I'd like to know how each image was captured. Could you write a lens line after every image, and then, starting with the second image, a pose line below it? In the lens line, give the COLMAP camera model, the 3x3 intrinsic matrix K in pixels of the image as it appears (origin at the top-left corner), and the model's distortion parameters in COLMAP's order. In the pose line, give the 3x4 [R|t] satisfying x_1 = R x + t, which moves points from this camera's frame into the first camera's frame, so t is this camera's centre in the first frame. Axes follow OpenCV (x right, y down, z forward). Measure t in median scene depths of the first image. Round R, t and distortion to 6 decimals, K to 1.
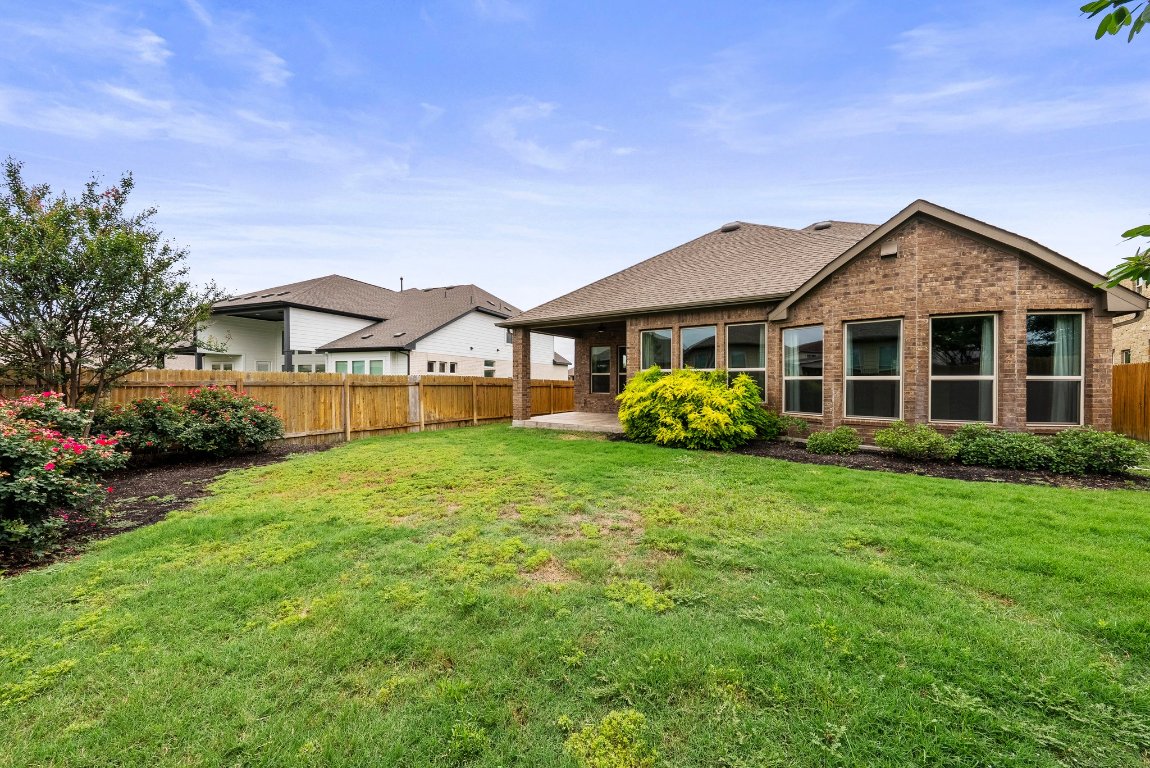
lens RADIAL K [[395.2, 0, 576.4], [0, 395.2, 382.6], [0, 0, 1]] dist [-0.005635, -0.000011]
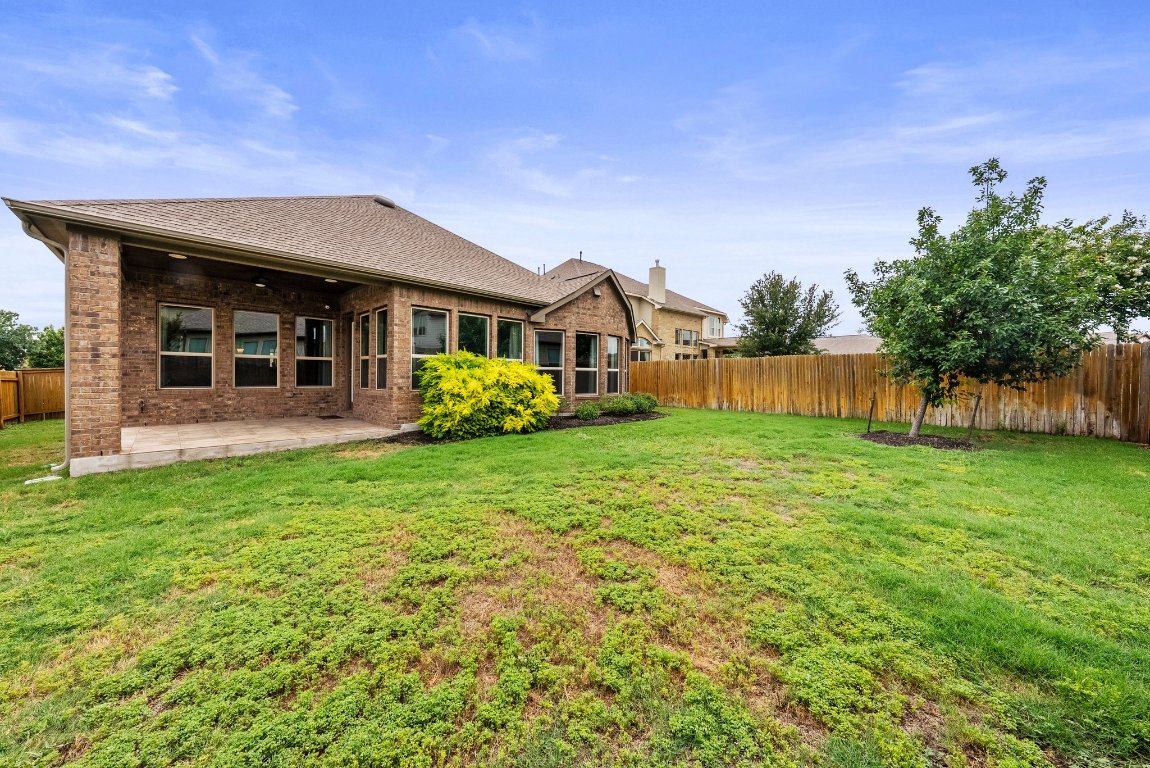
lens RADIAL K [[395.2, 0, 577.7], [0, 395.2, 379.6], [0, 0, 1]] dist [-0.005635, -0.000011]
pose [[0.157767, -0.009762, 0.987428, -0.726867], [-0.003871, 0.999937, 0.010504, 0.012014], [-0.987469, -0.005479, 0.157719, 0.681129]]
